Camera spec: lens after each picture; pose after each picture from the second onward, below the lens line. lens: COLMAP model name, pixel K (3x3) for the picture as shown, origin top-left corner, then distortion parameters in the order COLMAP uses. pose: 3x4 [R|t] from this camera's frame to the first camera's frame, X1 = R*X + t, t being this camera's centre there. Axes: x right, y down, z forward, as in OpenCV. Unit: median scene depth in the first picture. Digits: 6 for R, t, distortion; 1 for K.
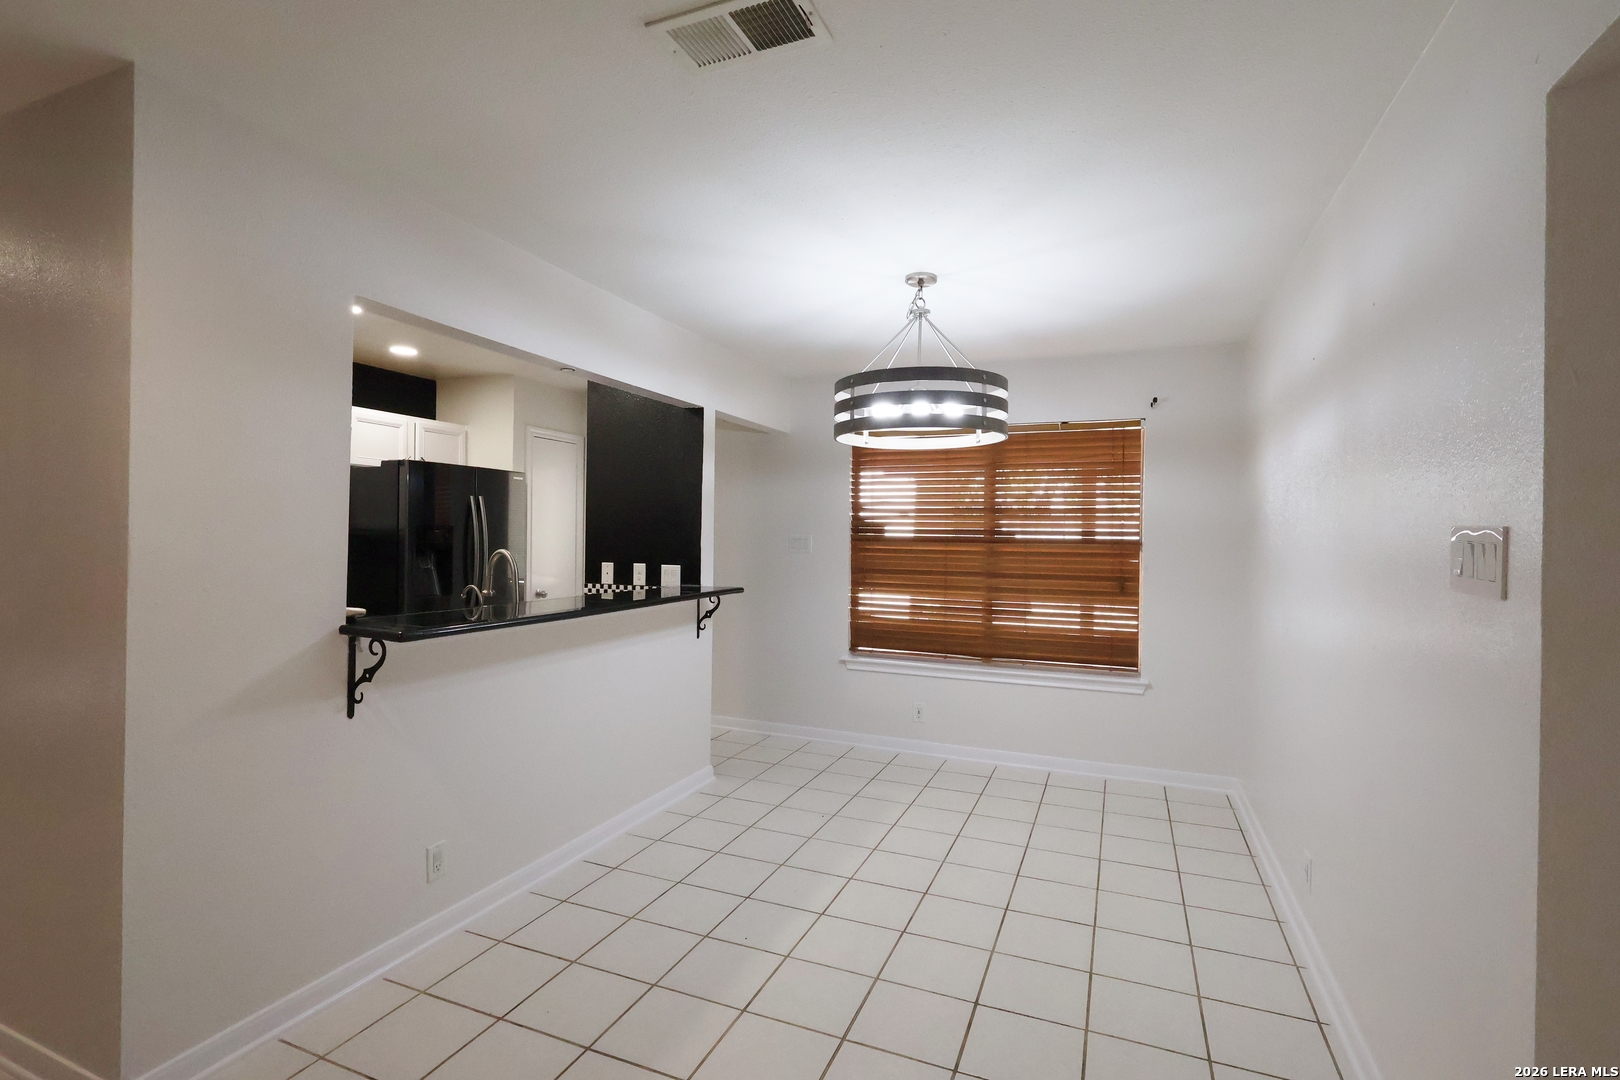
lens RADIAL K [[747.7, 0, 810.0], [0, 747.7, 540.0], [0, 0, 1]] dist [-0.002640, 0.001058]
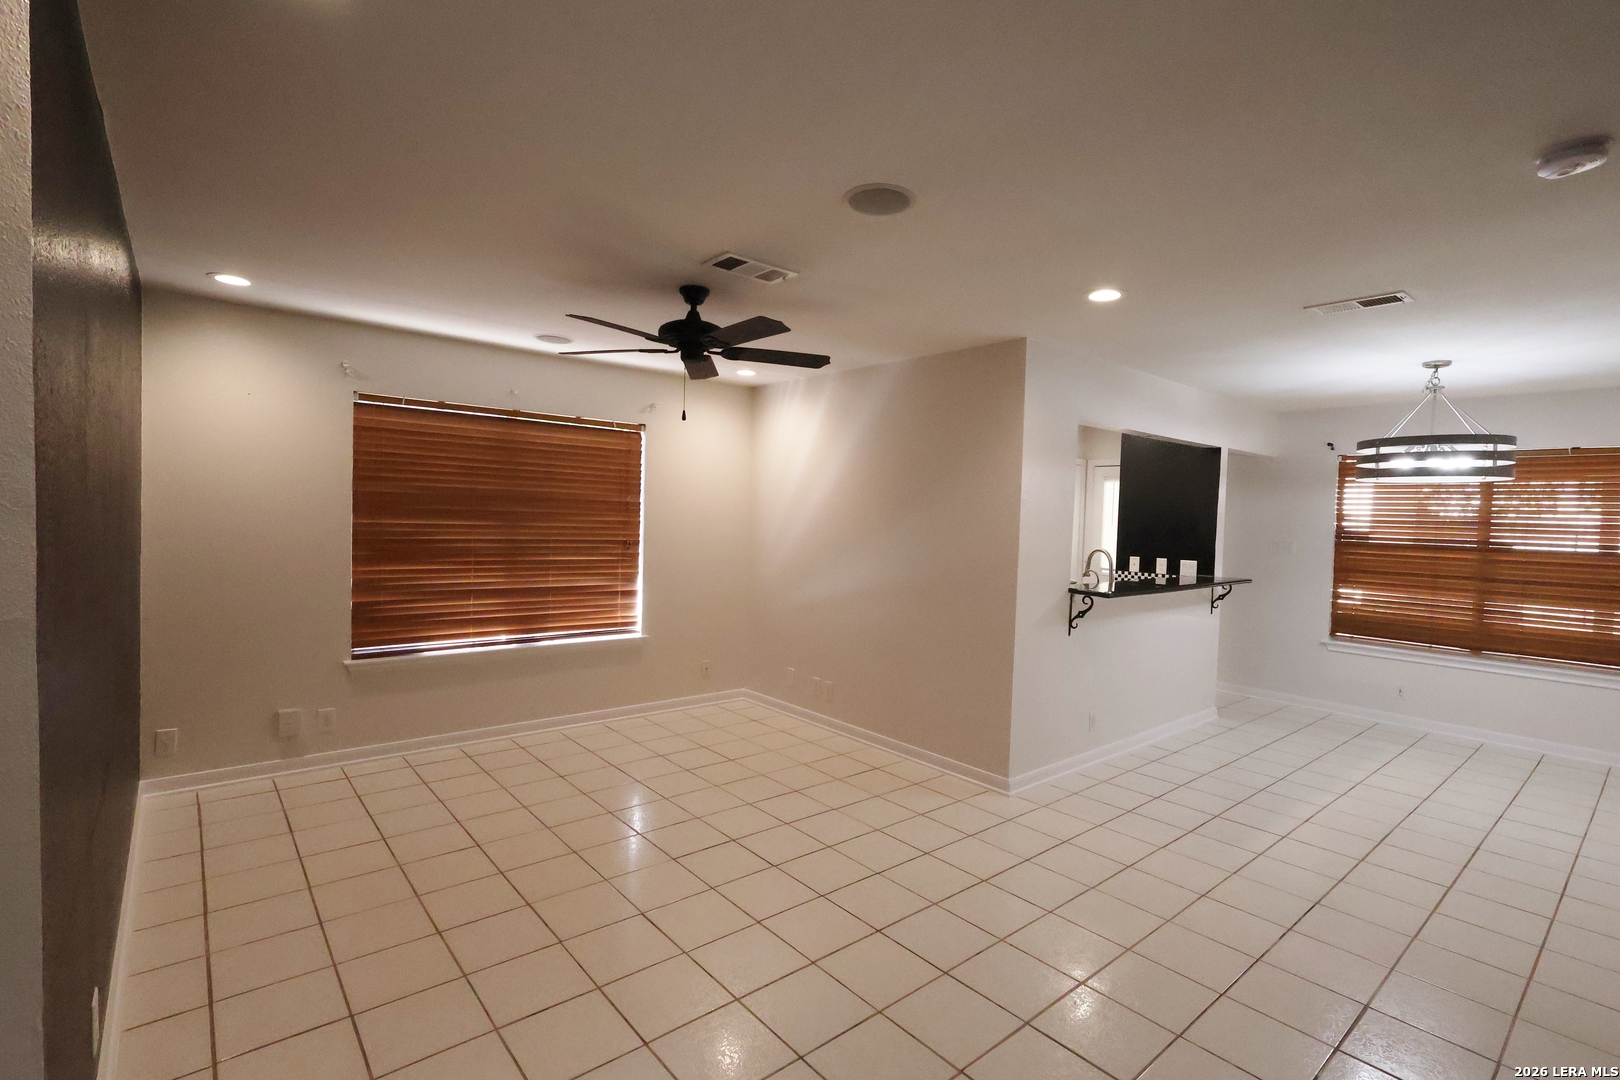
lens RADIAL K [[747.7, 0, 810.0], [0, 747.7, 540.0], [0, 0, 1]] dist [-0.002640, 0.001058]
pose [[0.891273, 0.028336, -0.452582, -0.174796], [-0.019984, 0.999531, 0.023224, -0.021845], [0.453027, -0.011654, 0.891420, -0.530070]]
